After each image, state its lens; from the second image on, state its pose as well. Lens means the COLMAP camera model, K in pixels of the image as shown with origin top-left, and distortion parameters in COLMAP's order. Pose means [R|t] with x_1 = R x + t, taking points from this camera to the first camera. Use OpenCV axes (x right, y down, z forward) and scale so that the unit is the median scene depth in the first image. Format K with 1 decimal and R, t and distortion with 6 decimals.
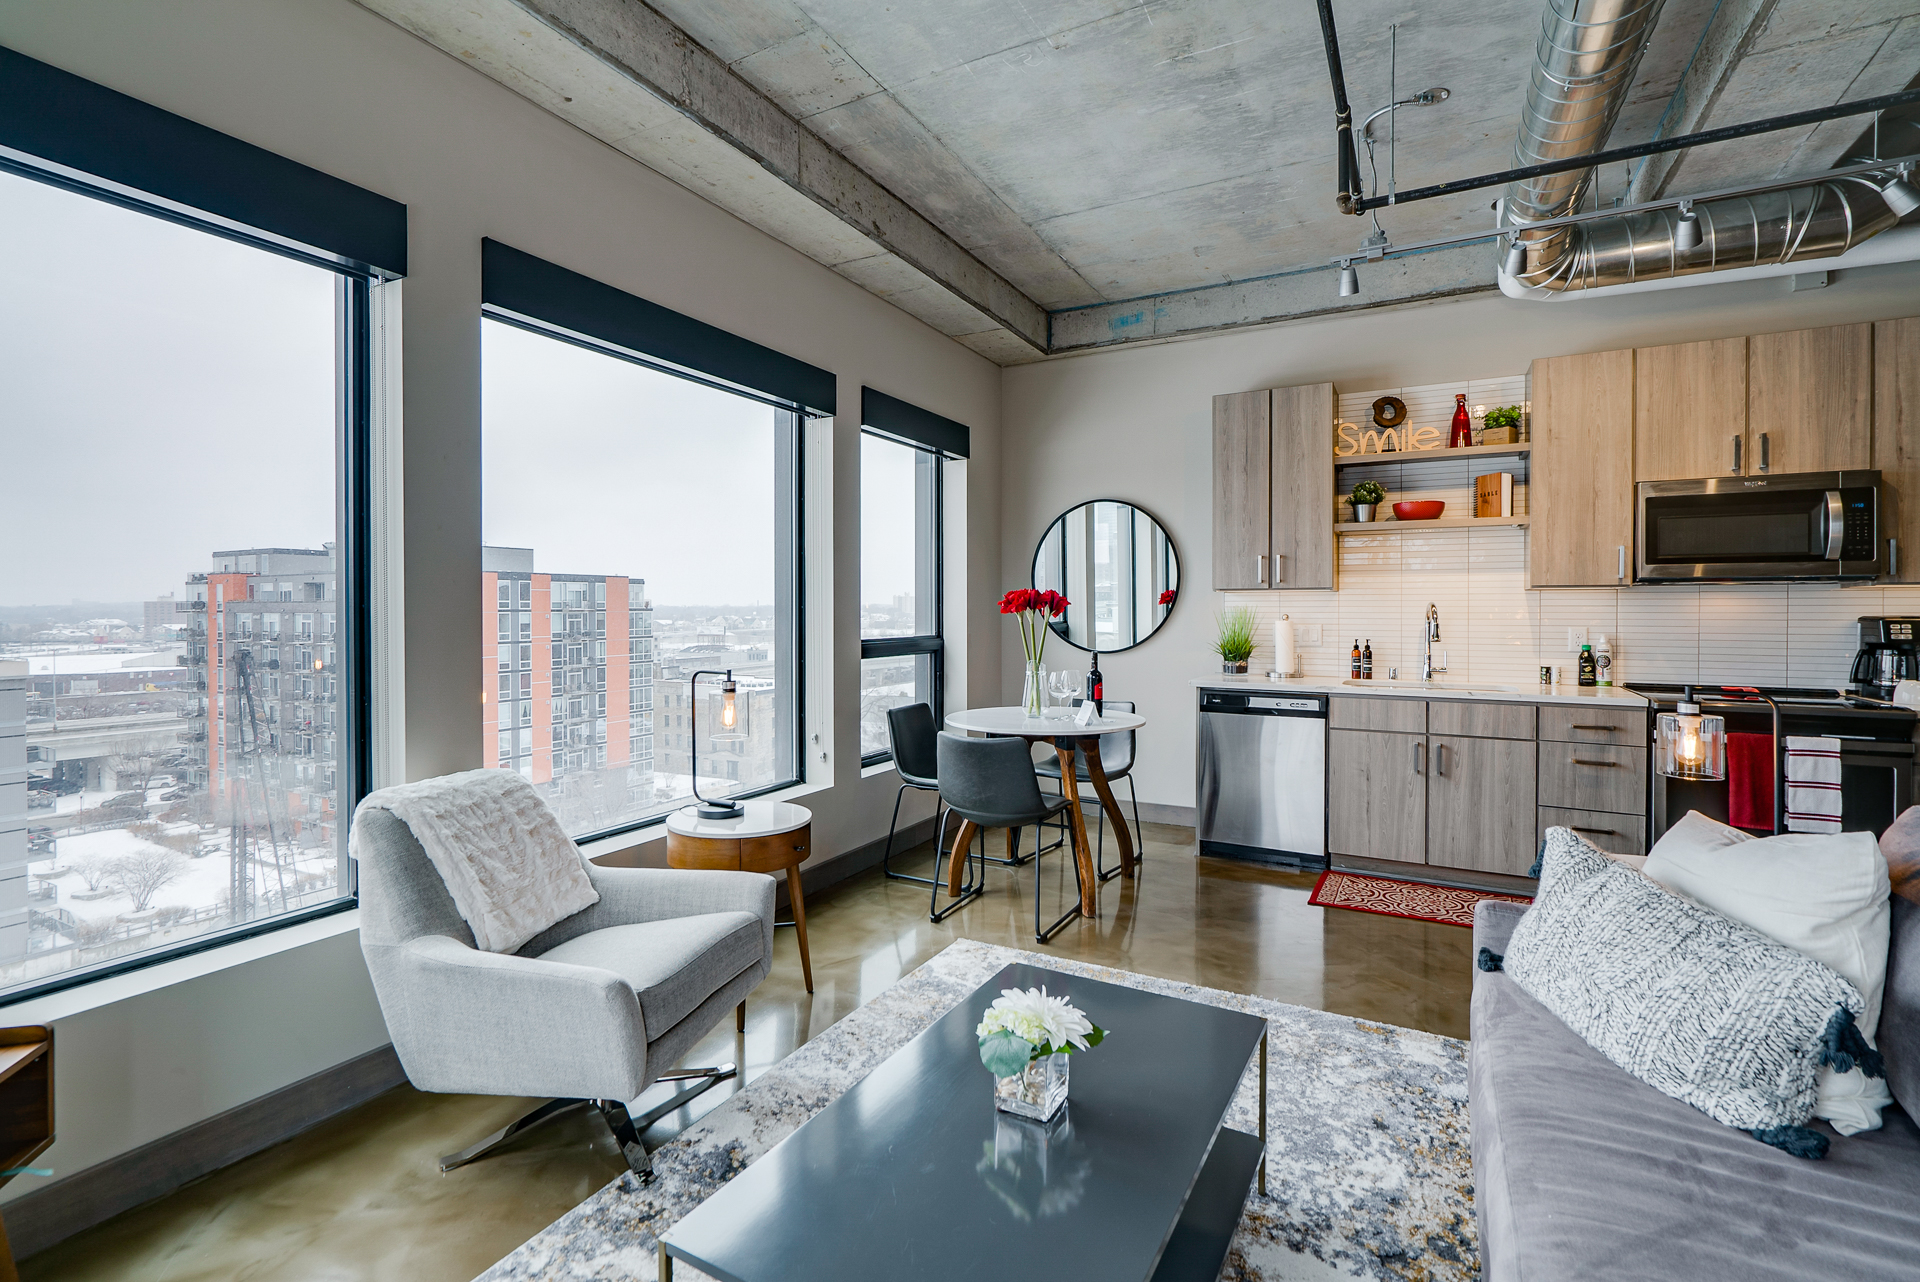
lens RADIAL K [[916.2, 0, 925.7], [0, 916.2, 617.3], [0, 0, 1]] dist [0.005962, 0.000958]
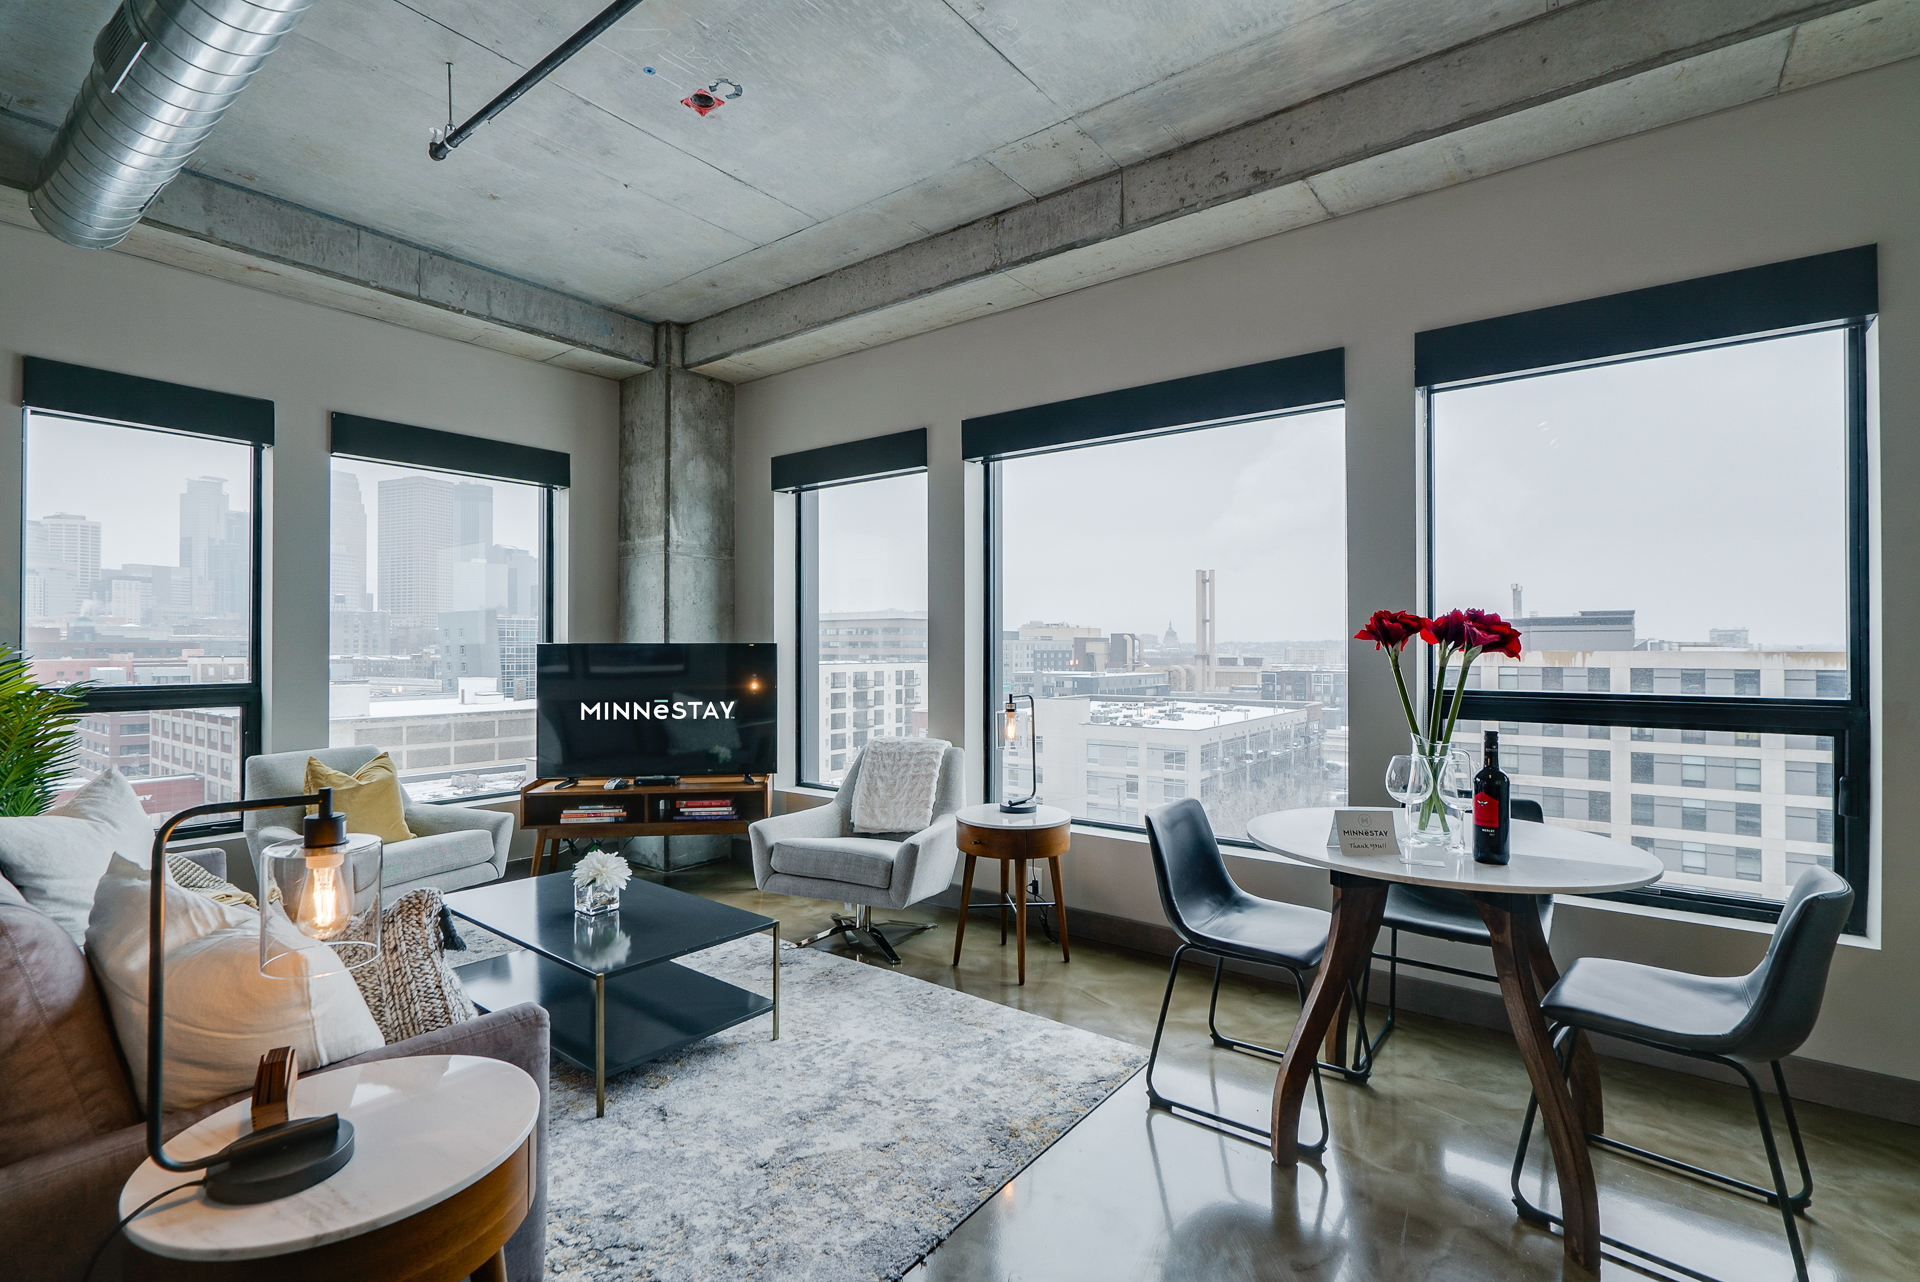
lens RADIAL K [[880.4, 0, 947.4], [0, 880.4, 642.1], [0, 0, 1]] dist [0.001112, 0.001188]
pose [[-0.158317, -0.006303, -0.987368, 0.715803], [-0.011107, 0.999928, -0.004602, -0.004189], [0.987326, 0.010238, -0.158375, 0.806891]]
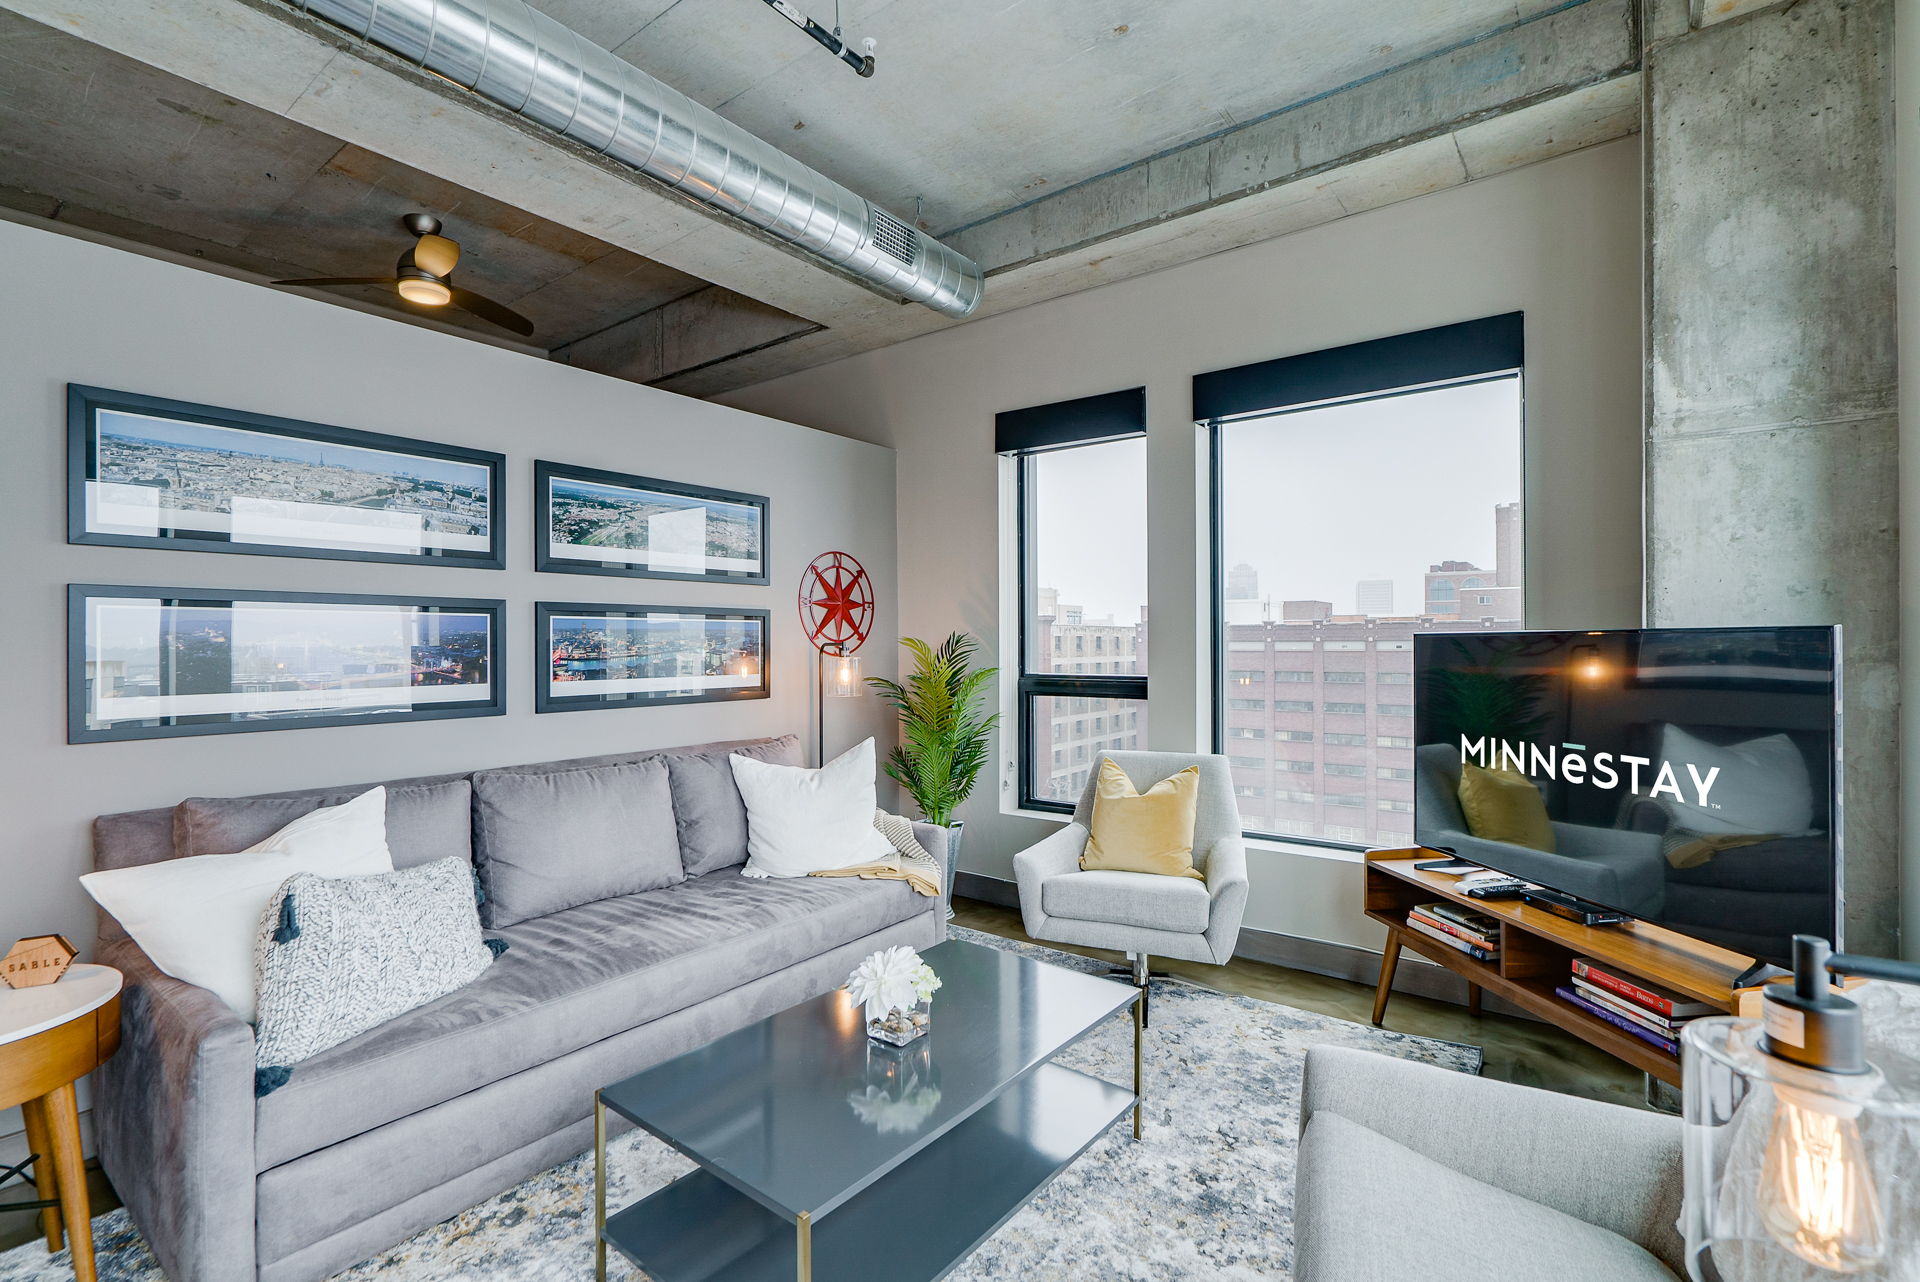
lens RADIAL K [[892.7, 0, 926.1], [0, 892.7, 644.8], [0, 0, 1]] dist [-0.000394, 0.000284]
pose [[-0.987974, 0.008517, 0.154383, -0.038936], [0.010356, 0.999885, 0.011108, -0.005021], [-0.154271, 0.012573, -0.987949, 0.891562]]
